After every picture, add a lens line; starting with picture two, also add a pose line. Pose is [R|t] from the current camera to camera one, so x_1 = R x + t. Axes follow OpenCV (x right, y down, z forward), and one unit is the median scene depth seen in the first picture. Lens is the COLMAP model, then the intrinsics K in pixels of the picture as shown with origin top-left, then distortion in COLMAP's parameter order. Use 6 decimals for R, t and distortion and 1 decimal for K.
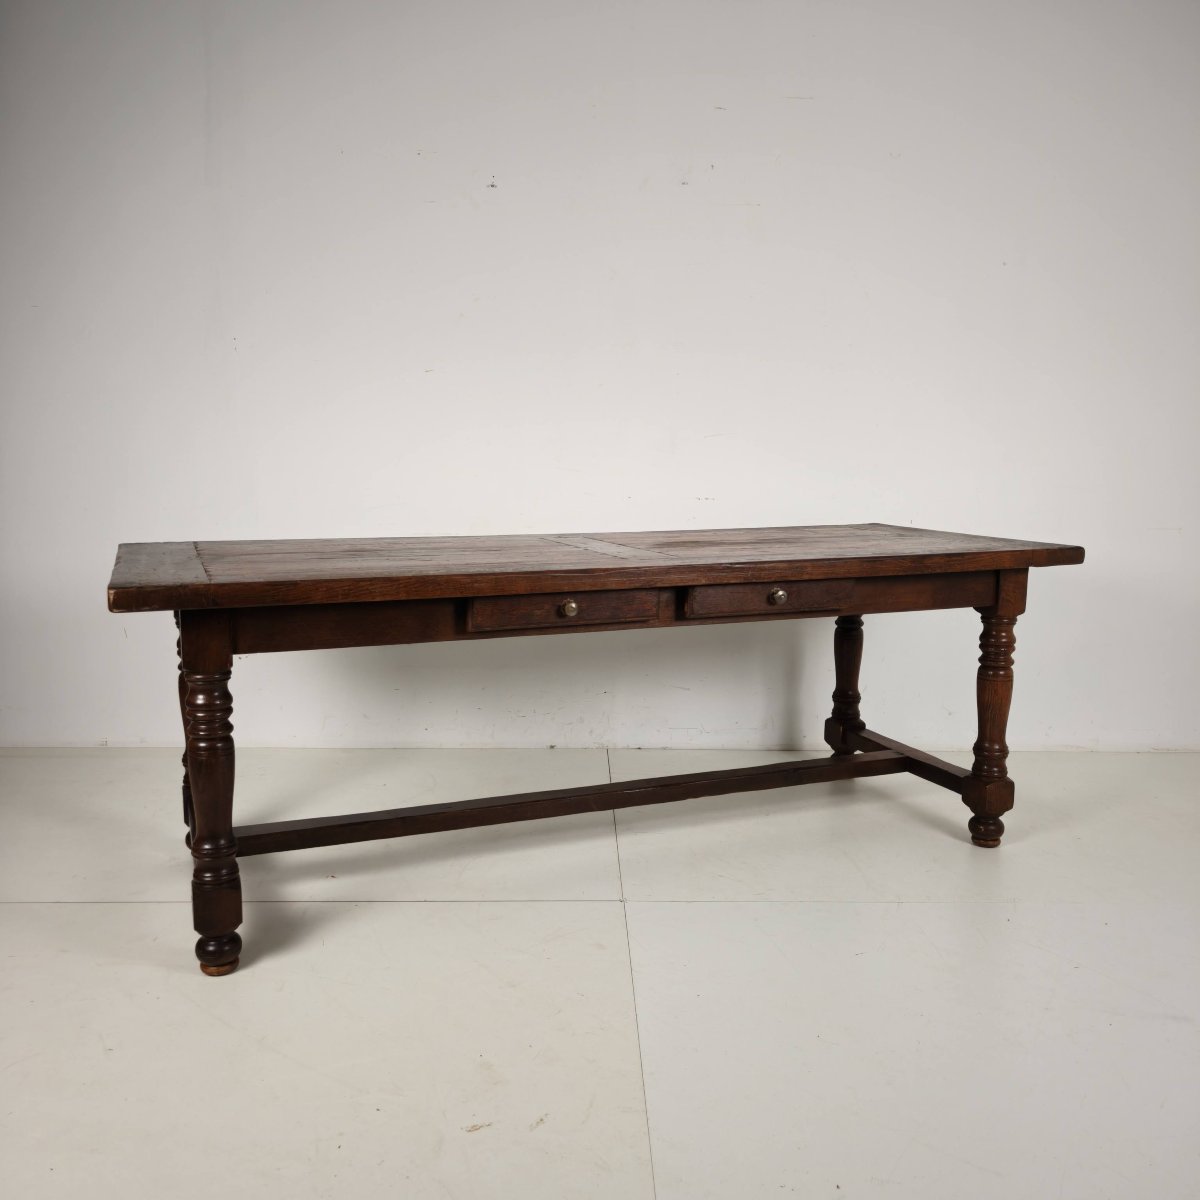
lens RADIAL K [[1094.4, 0, 599.9], [0, 1094.4, 584.1], [0, 0, 1]] dist [0.013328, -0.001293]
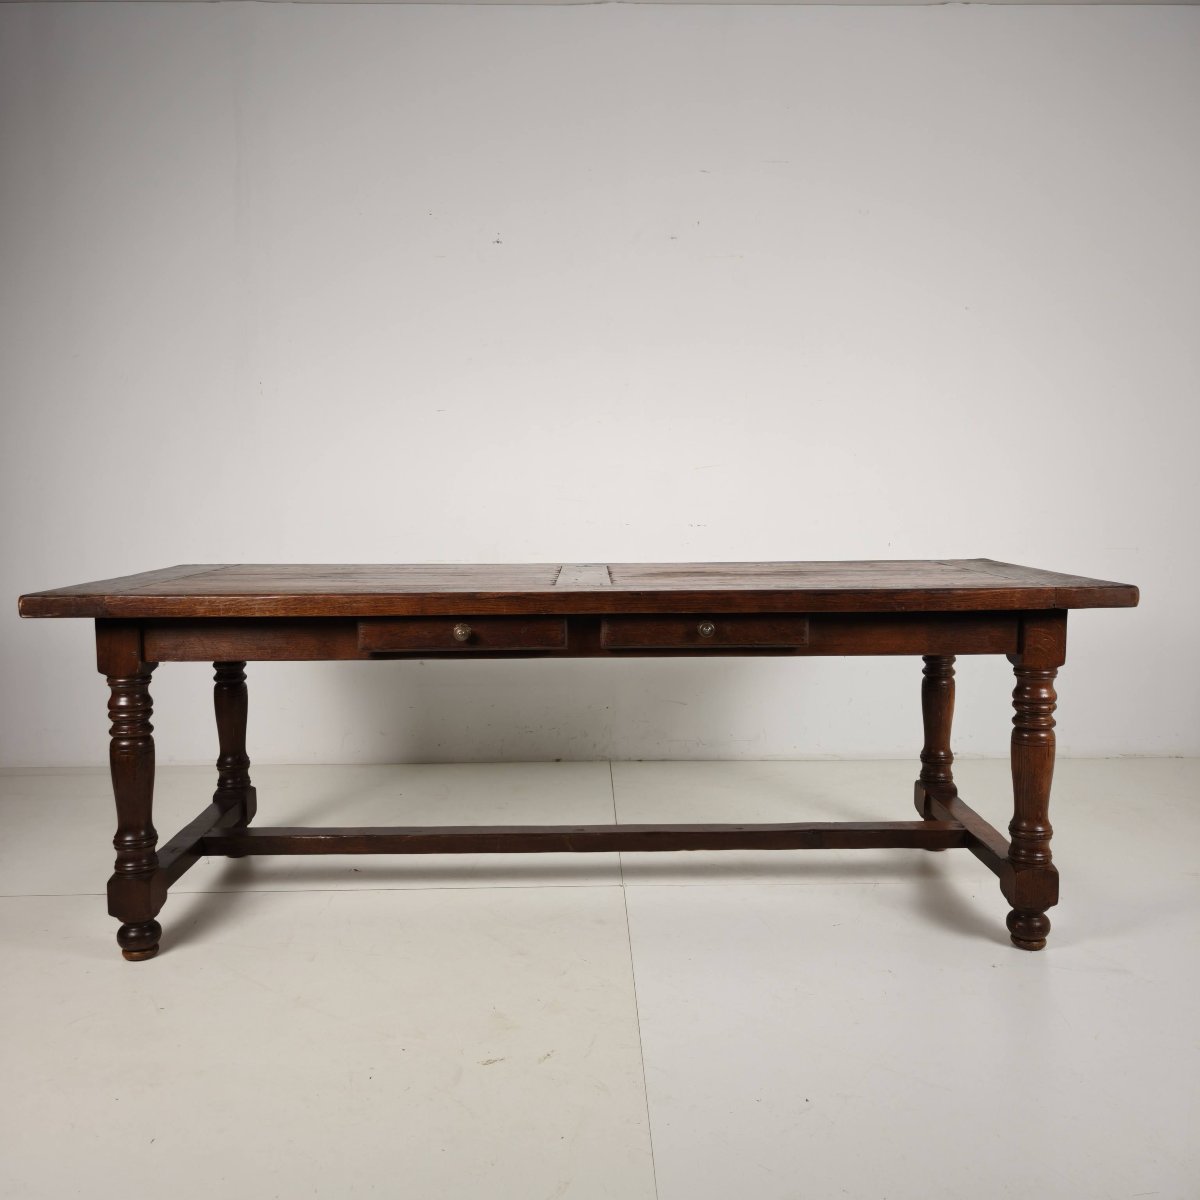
lens RADIAL K [[1078.2, 0, 601.2], [0, 1078.2, 601.6], [0, 0, 1]] dist [0.001768, 0.082251]
pose [[0.933117, 0.028487, -0.358443, 0.360479], [-0.036917, 0.999179, -0.016695, 0.004909], [0.357673, 0.028811, 0.933402, 0.127867]]
